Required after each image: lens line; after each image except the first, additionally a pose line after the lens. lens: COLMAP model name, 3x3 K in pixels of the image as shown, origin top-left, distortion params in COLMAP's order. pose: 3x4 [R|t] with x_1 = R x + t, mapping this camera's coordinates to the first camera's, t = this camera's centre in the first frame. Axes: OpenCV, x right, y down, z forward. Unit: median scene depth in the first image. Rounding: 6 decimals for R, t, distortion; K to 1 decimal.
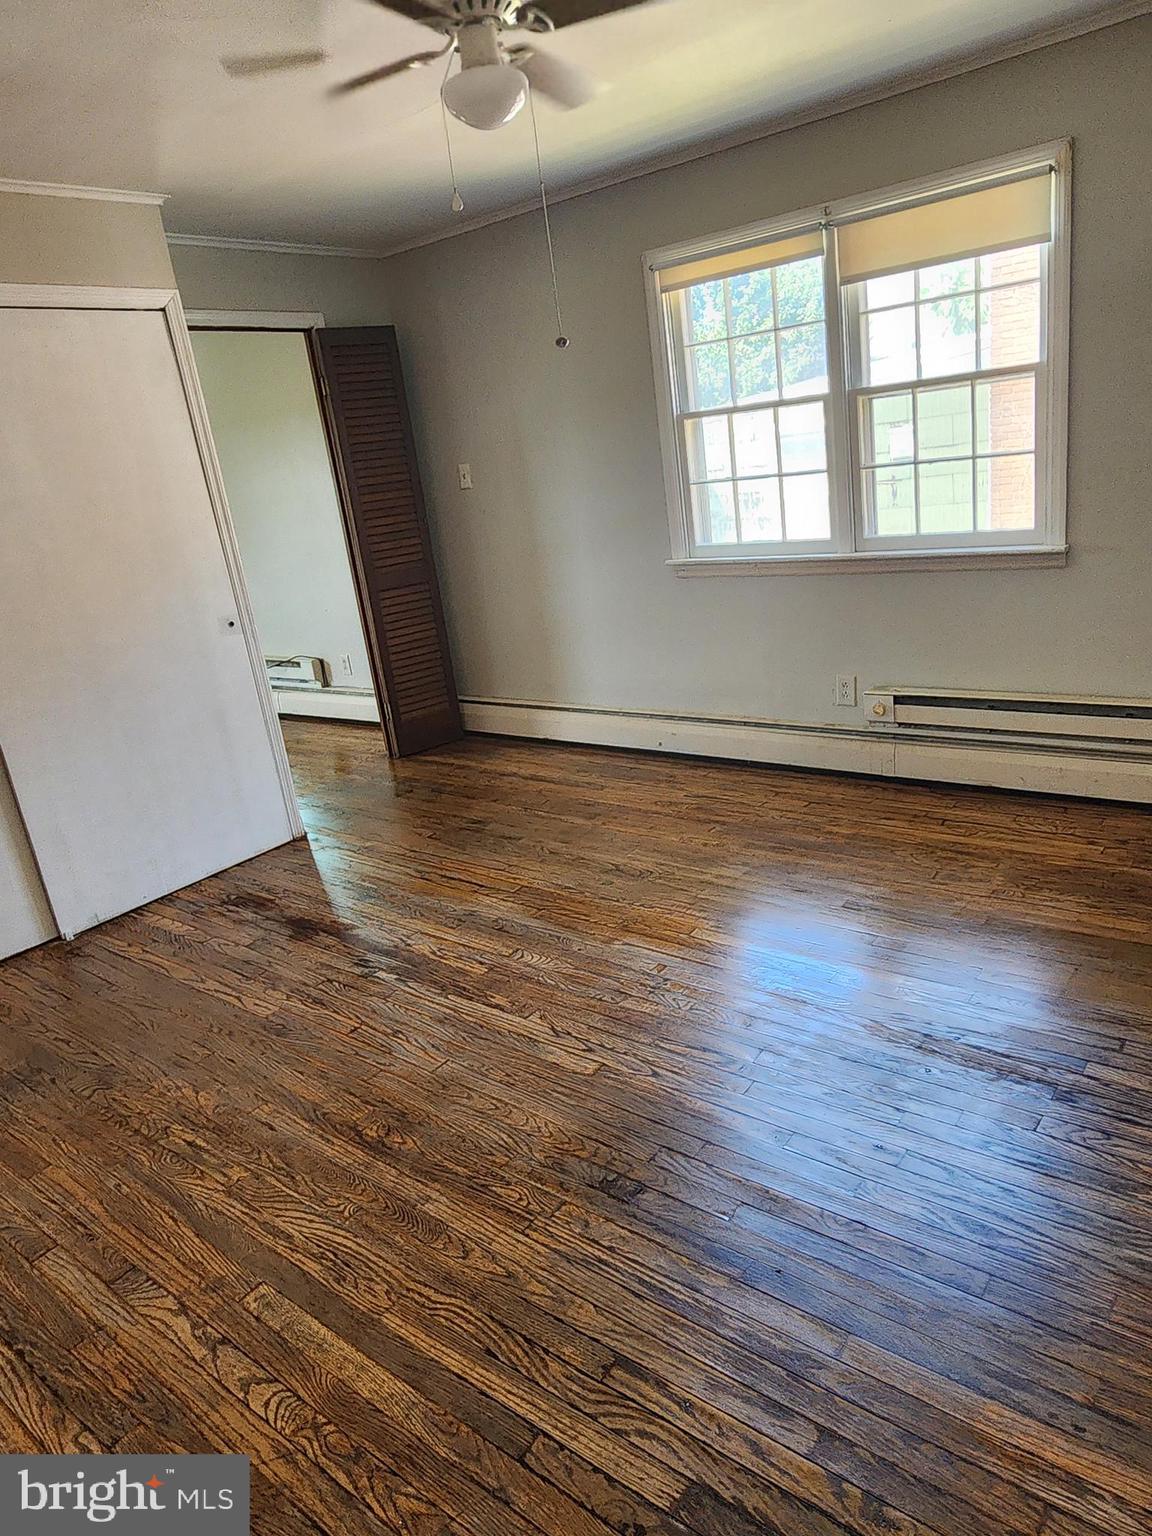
lens RADIAL K [[988.6, 0, 580.6], [0, 988.6, 766.2], [0, 0, 1]] dist [-0.026632, -0.002440]
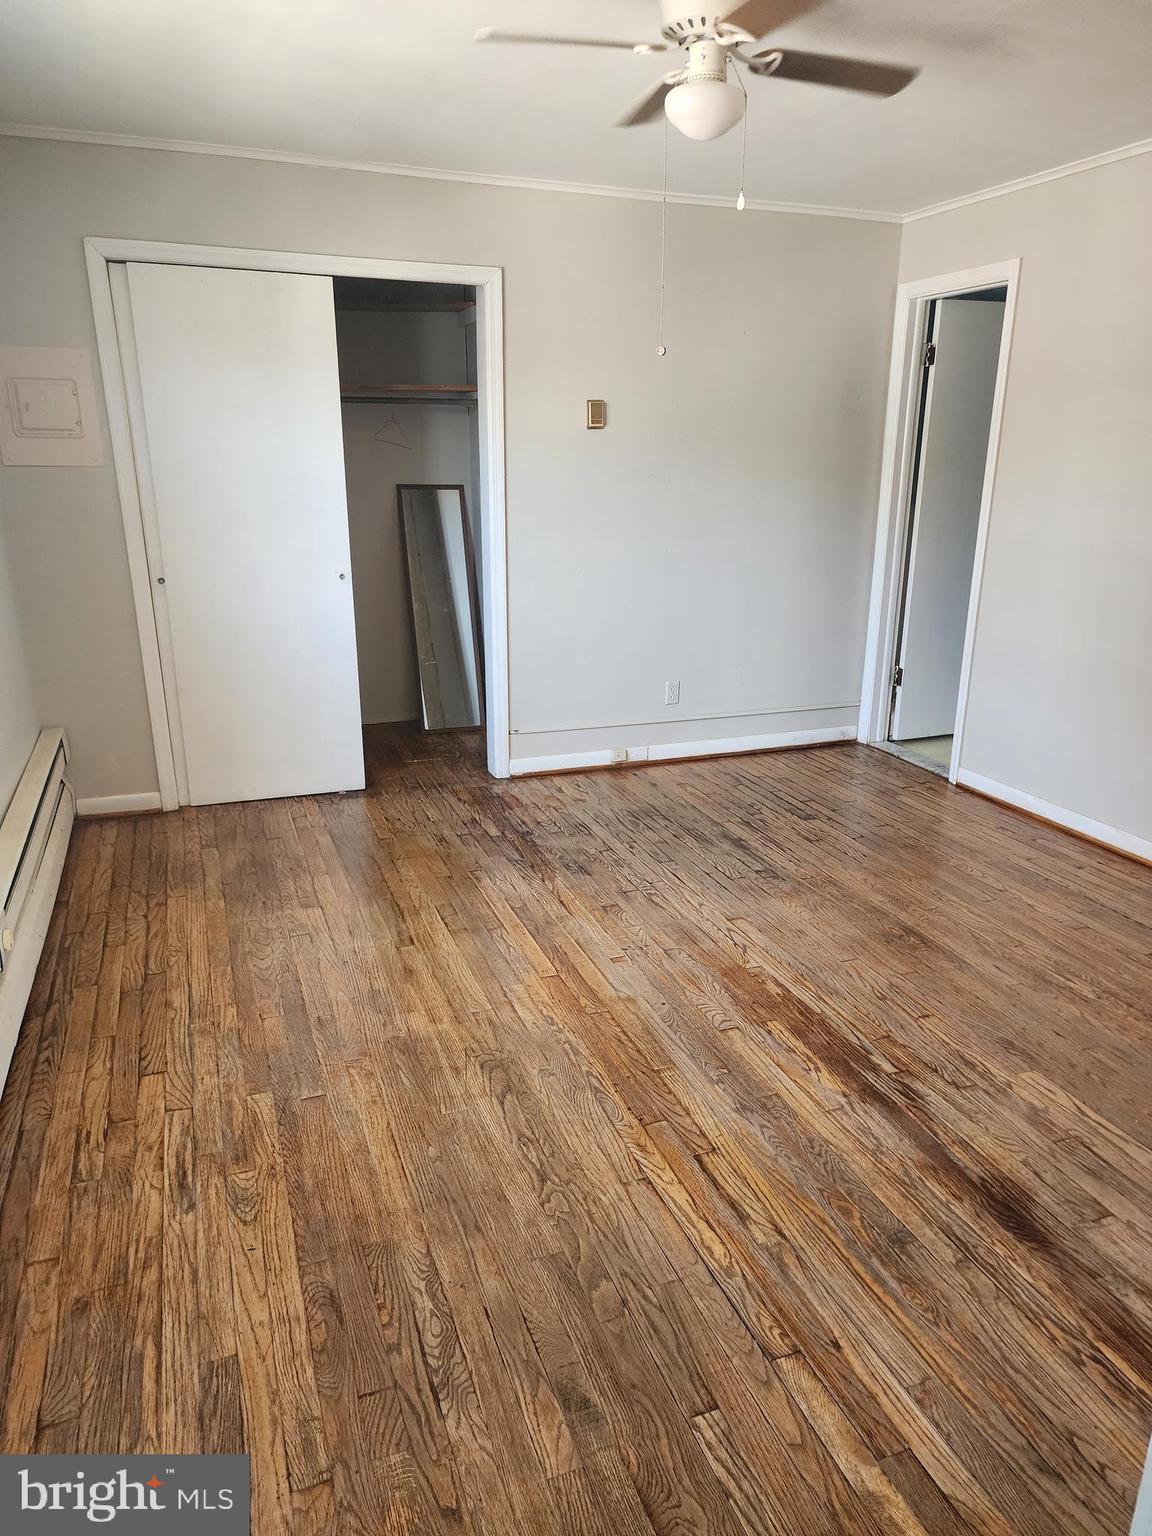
lens RADIAL K [[1024.8, 0, 576.9], [0, 1024.8, 769.9], [0, 0, 1]] dist [0.000528, -0.004613]
pose [[-0.850193, -0.037481, 0.525135, -0.422913], [0.257800, 0.840054, 0.477336, -0.467884], [-0.459033, 0.541207, -0.704545, 1.599880]]
